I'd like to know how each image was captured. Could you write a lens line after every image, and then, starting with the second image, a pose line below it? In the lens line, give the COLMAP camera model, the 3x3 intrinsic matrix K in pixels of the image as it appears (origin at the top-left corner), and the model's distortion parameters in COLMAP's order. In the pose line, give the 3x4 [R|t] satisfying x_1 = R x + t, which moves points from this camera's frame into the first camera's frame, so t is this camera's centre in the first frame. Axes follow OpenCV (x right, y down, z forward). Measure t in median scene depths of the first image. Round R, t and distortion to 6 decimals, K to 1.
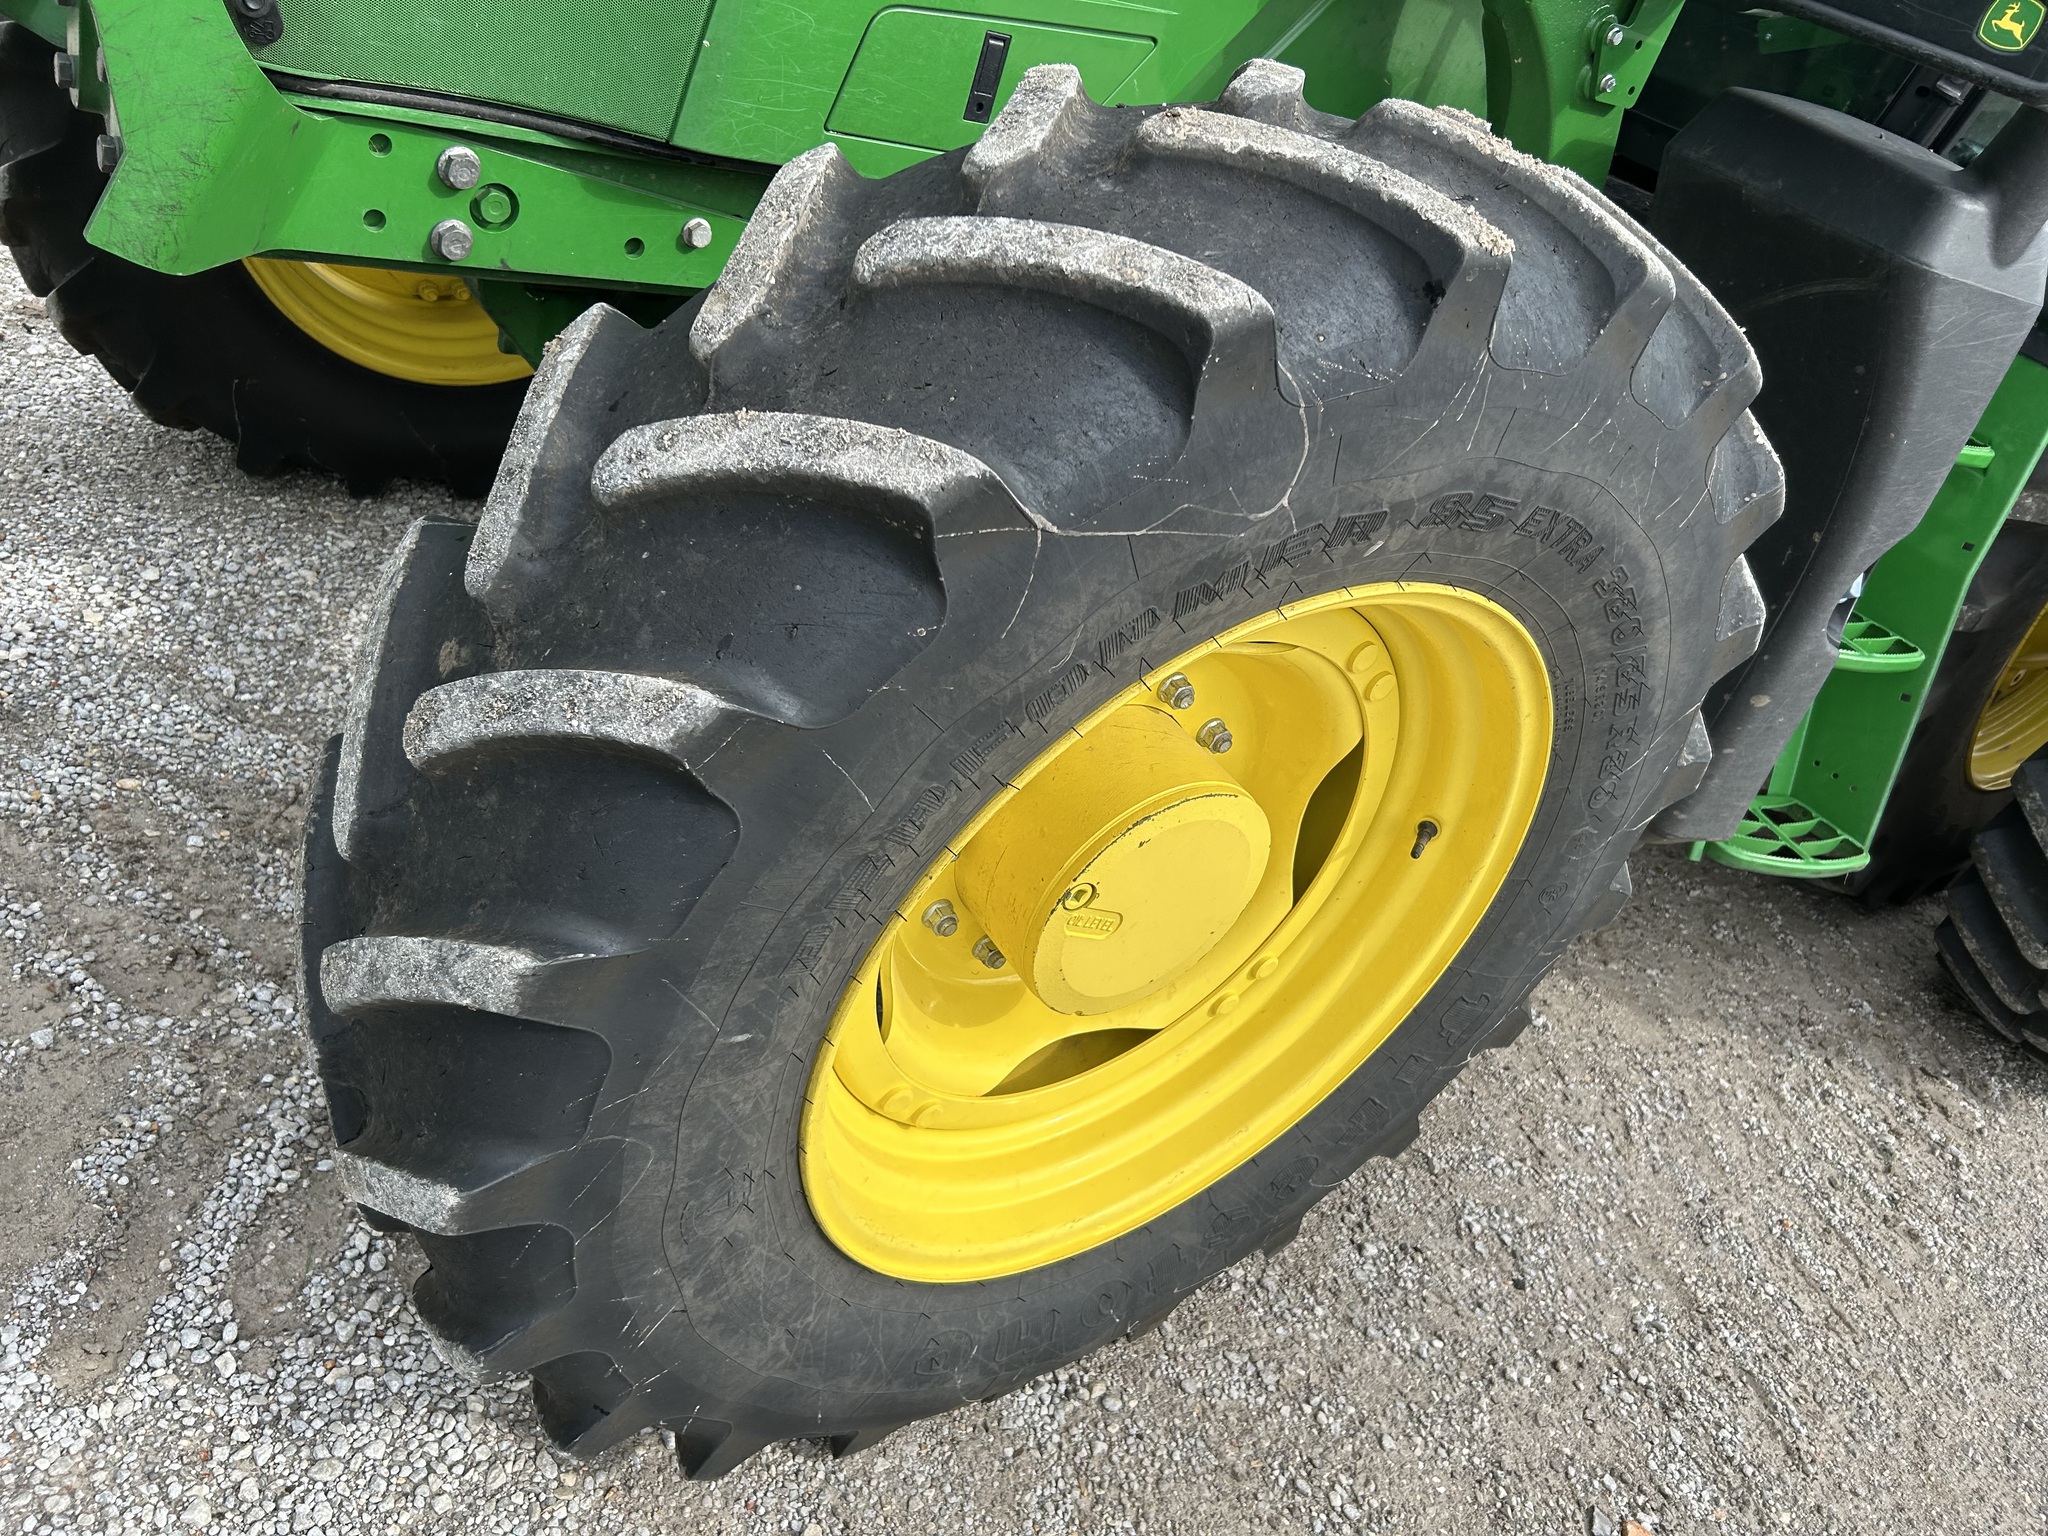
lens RADIAL K [[1541.0, 0, 992.5], [0, 1541.0, 709.9], [0, 0, 1]] dist [0.003442, -0.000902]
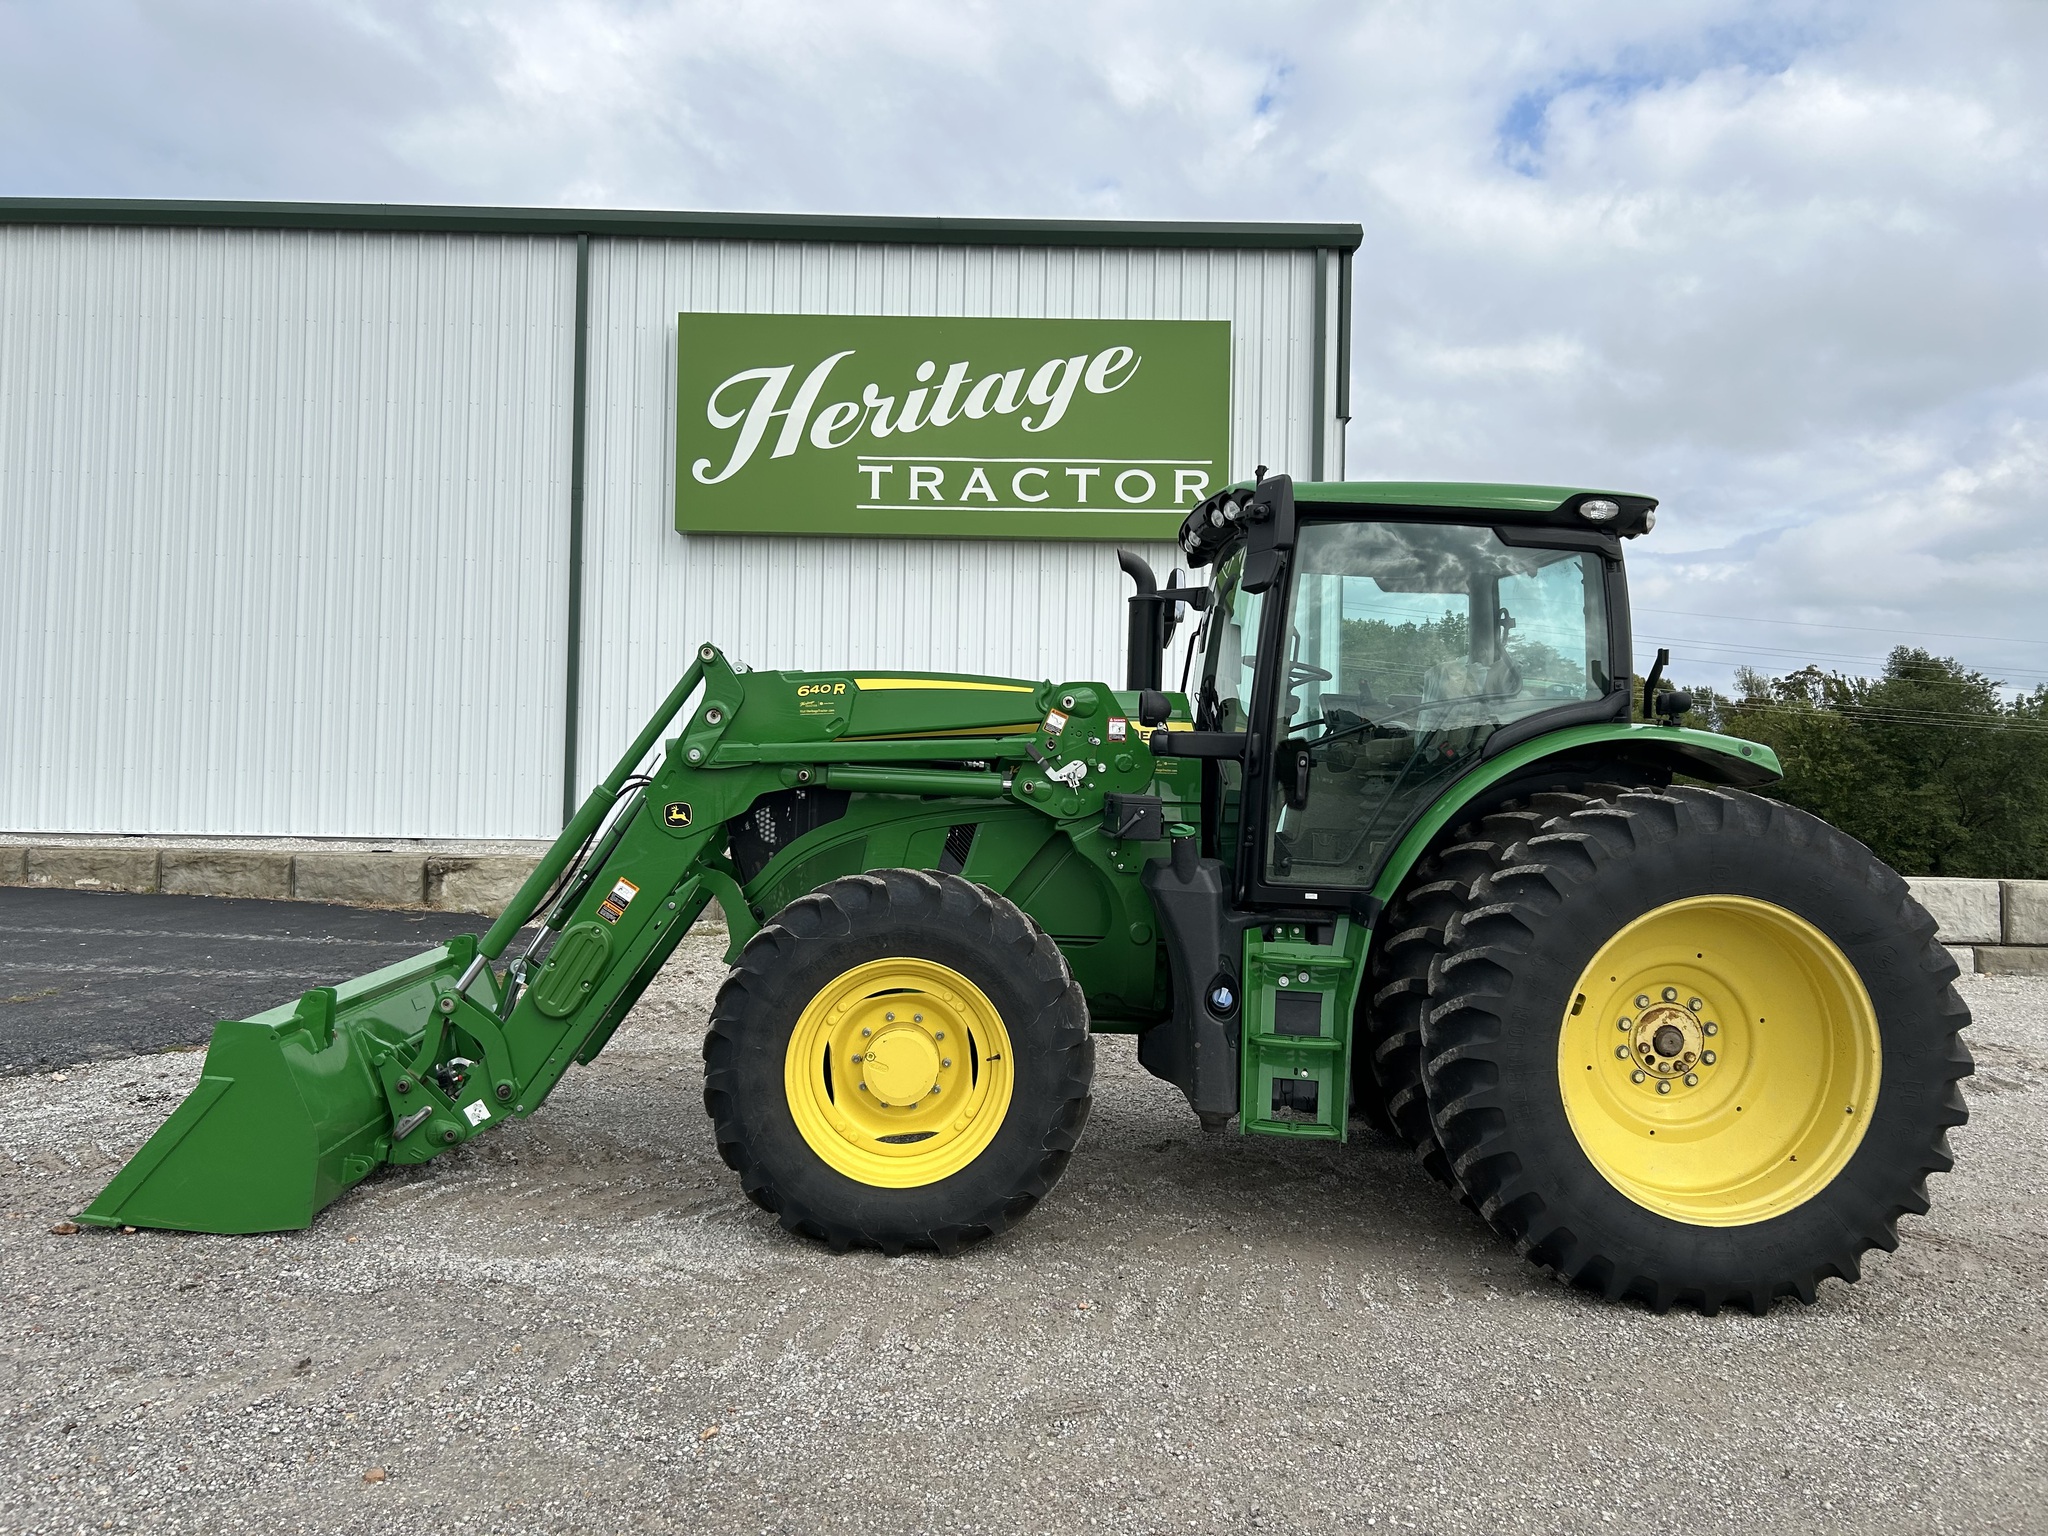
lens RADIAL K [[1511.4, 0, 1011.9], [0, 1511.4, 769.1], [0, 0, 1]] dist [0.091071, -0.158438]
pose [[0.840154, -0.258250, -0.476915, 2.170875], [-0.080094, 0.810631, -0.580054, 1.575627], [0.536401, 0.525533, 0.660371, -1.623609]]
